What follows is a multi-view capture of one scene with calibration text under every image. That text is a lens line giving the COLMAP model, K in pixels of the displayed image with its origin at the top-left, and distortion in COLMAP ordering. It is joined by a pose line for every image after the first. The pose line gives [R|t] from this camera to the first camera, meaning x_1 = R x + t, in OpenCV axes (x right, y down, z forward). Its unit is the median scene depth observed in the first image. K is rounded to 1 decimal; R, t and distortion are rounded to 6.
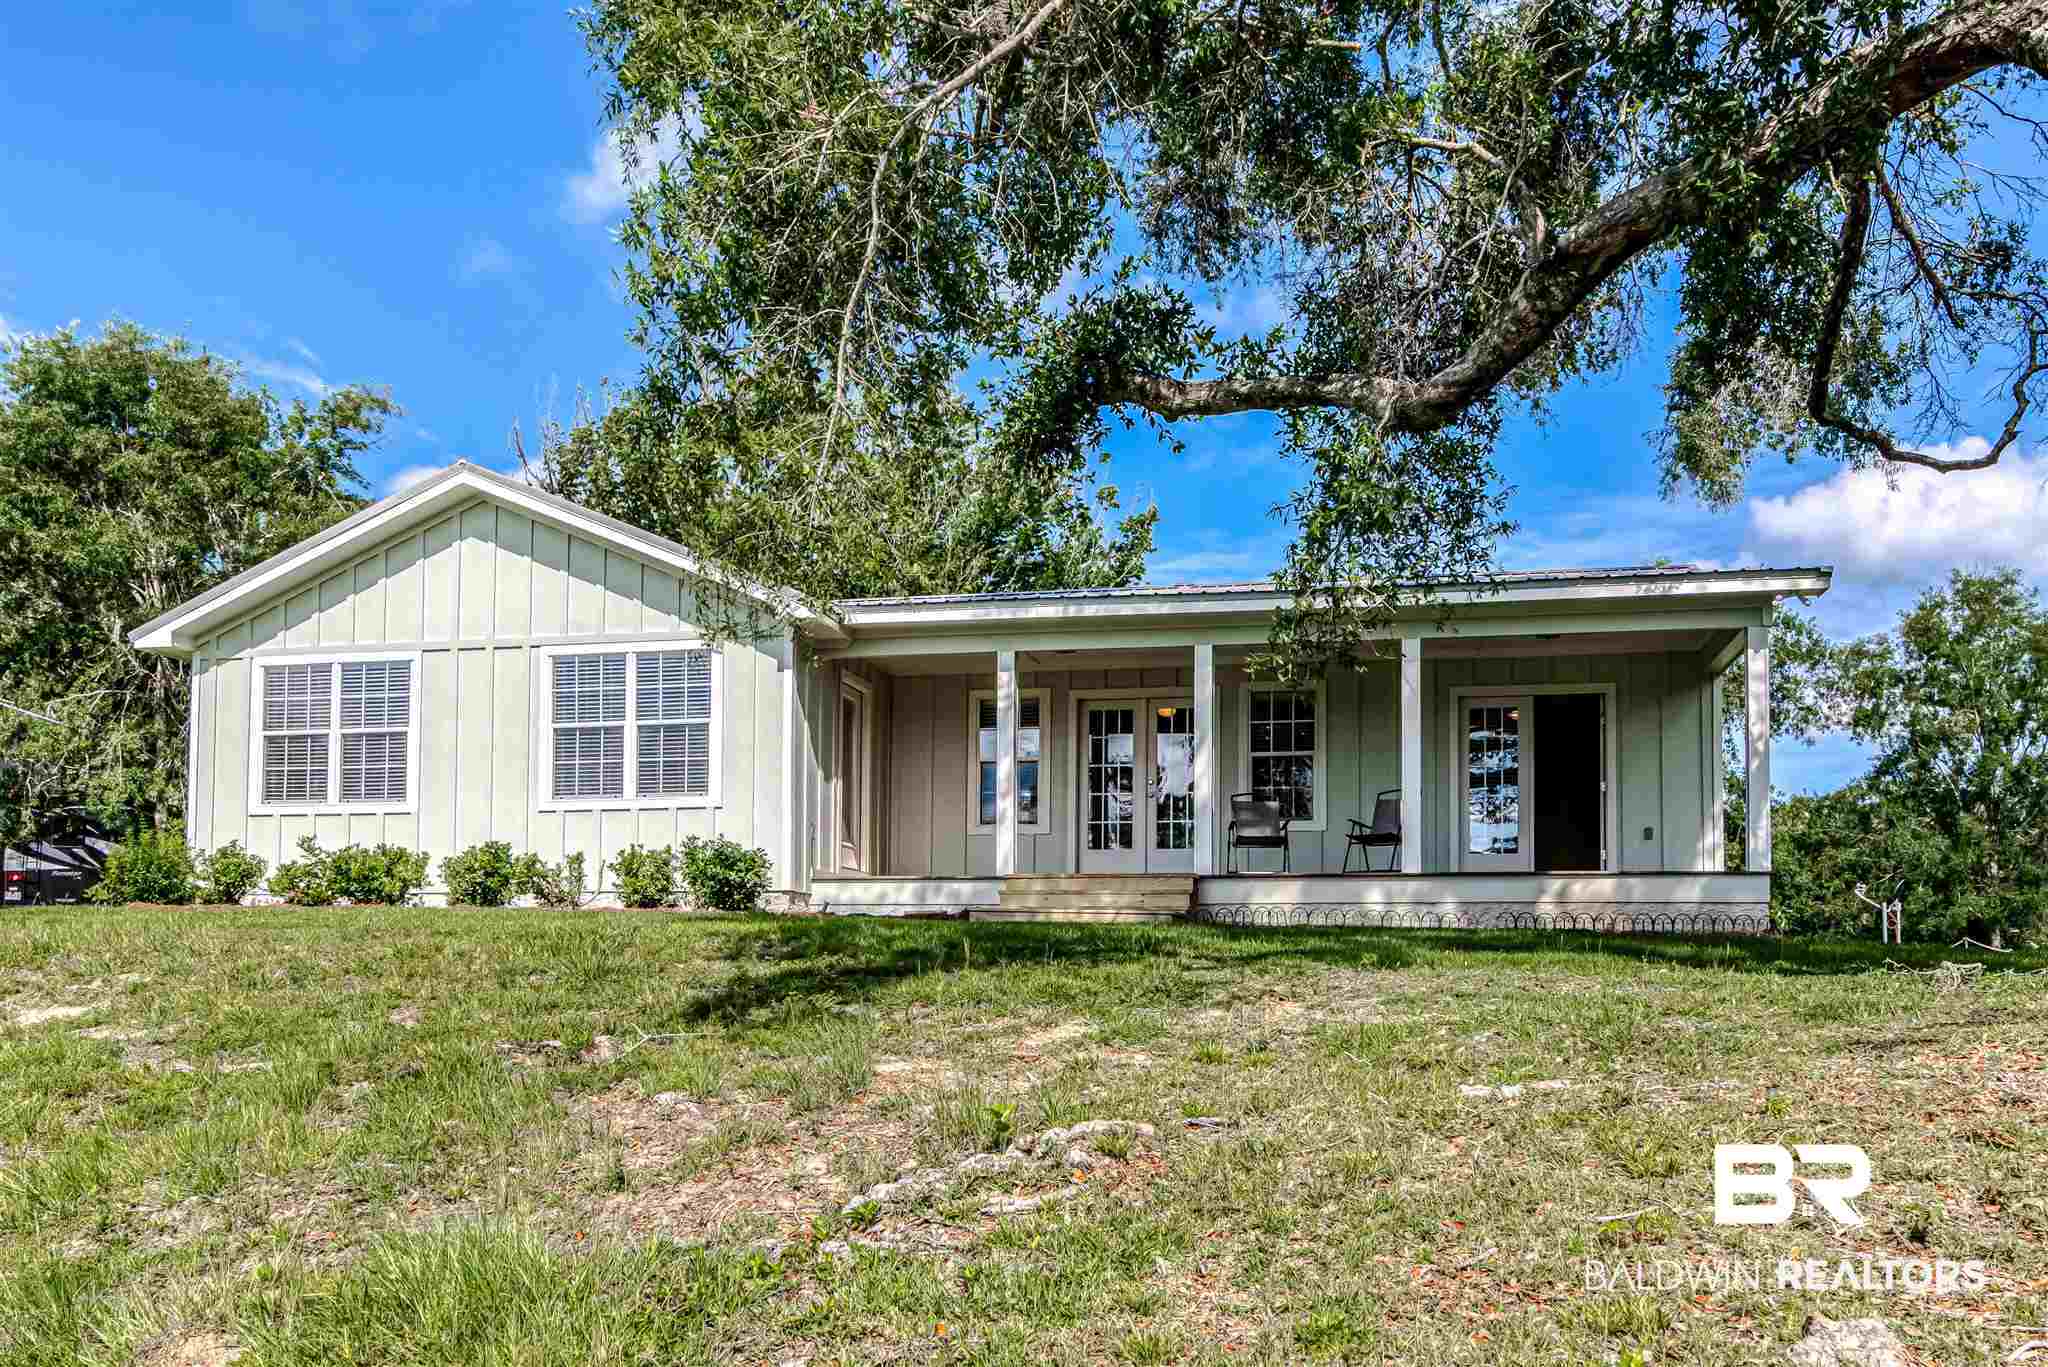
lens RADIAL K [[1491.4, 0, 1024.0], [0, 1491.4, 683.5], [0, 0, 1]] dist [0.005249, 0.000166]
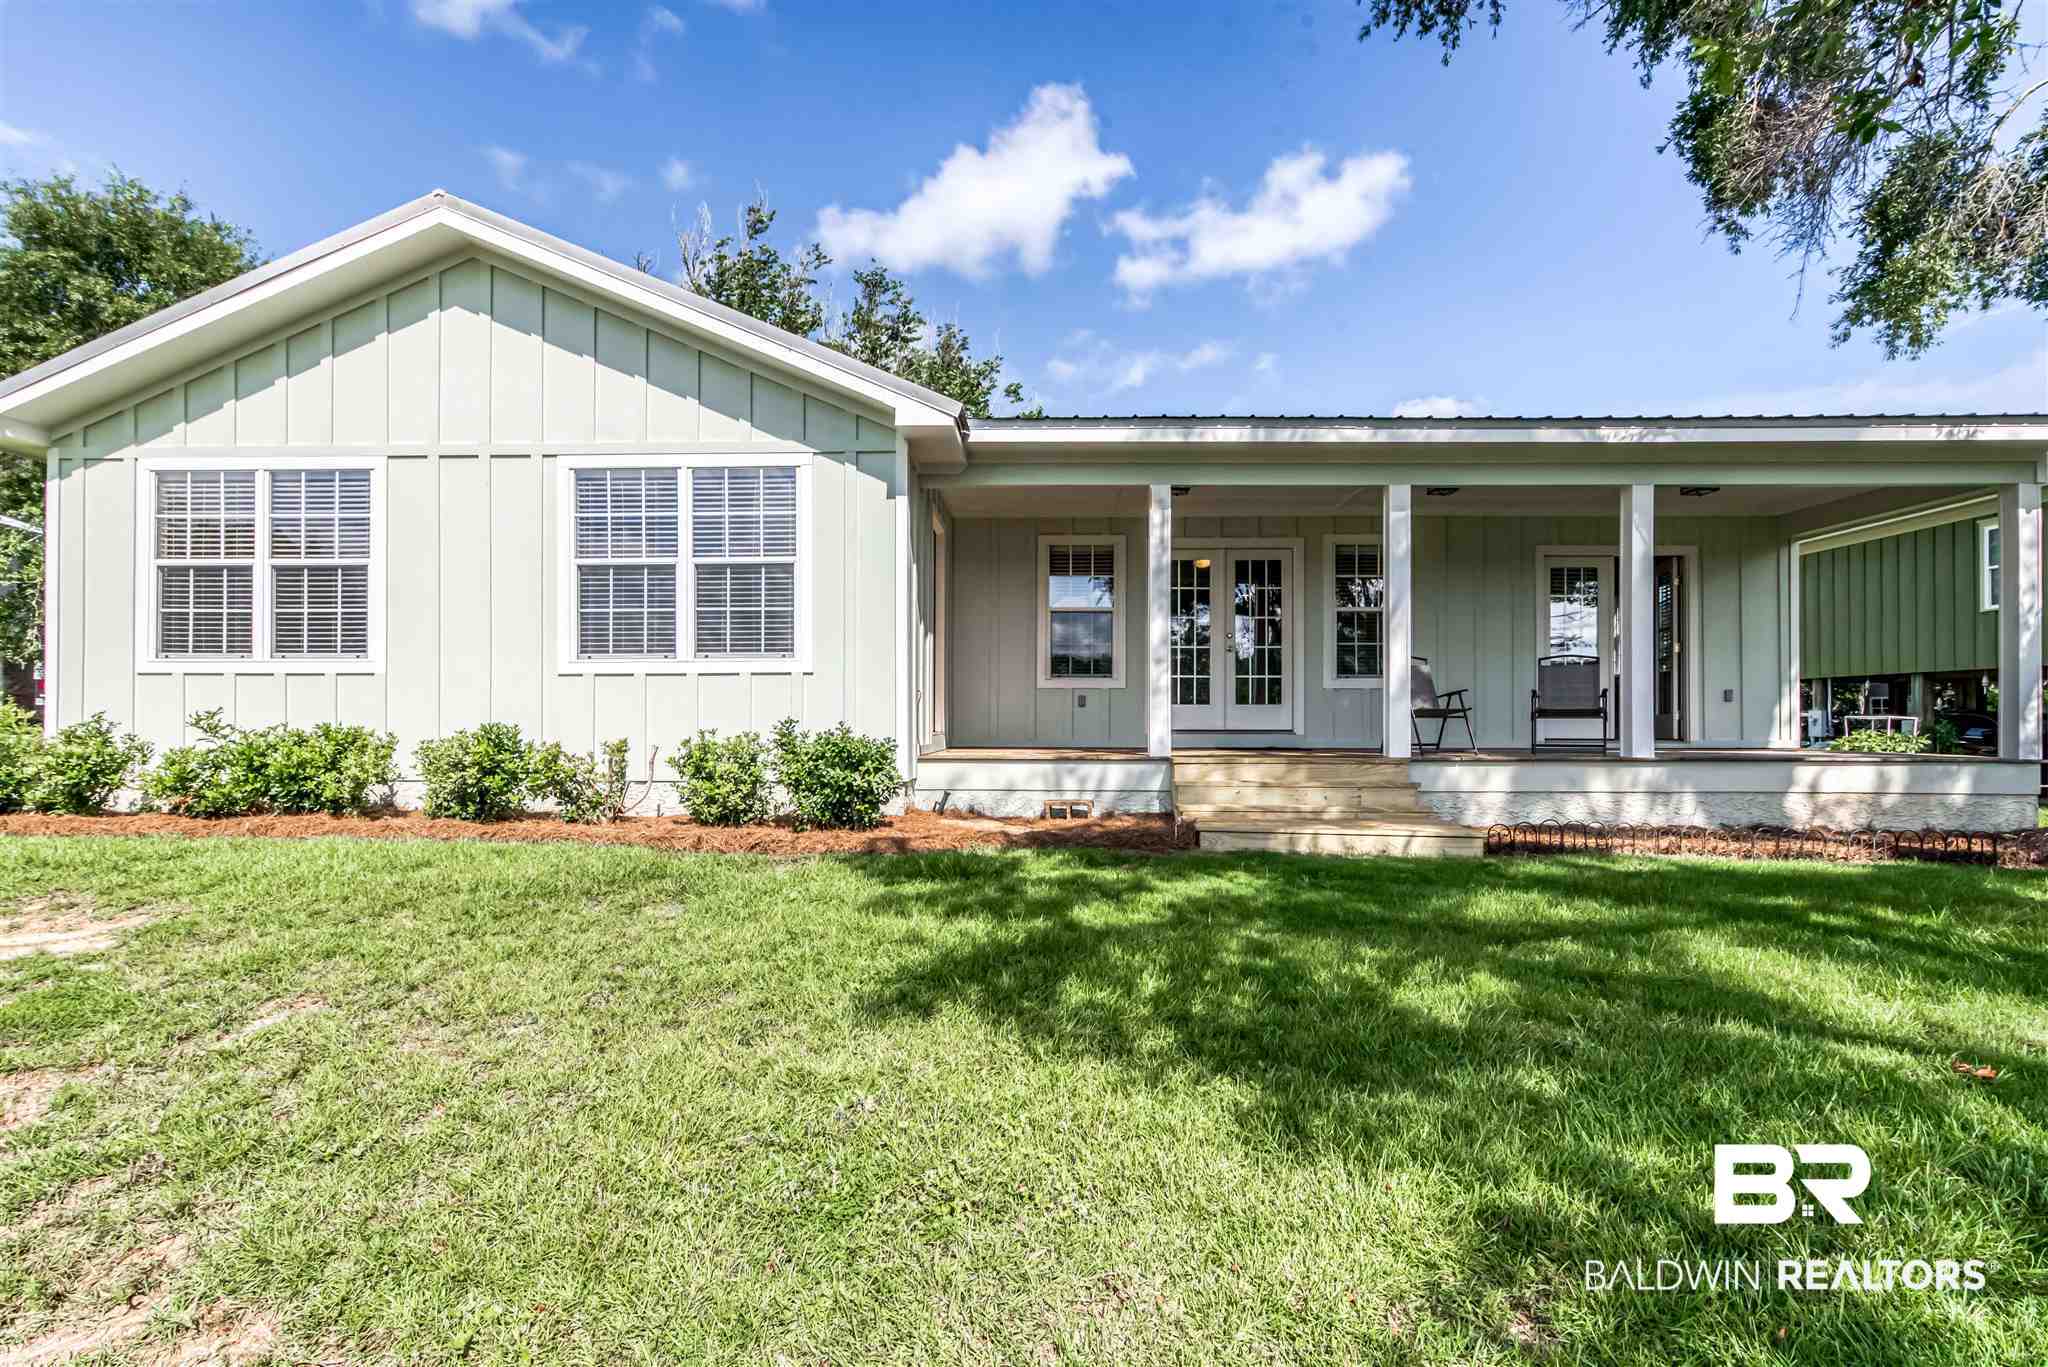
lens RADIAL K [[929.4, 0, 1025.5], [0, 929.4, 633.0], [0, 0, 1]] dist [-0.000181, -0.000109]
pose [[0.986044, 0.012403, 0.166020, -0.172515], [-0.027936, 0.995408, 0.091552, 0.015190], [-0.164122, -0.094912, 0.981863, 0.507165]]
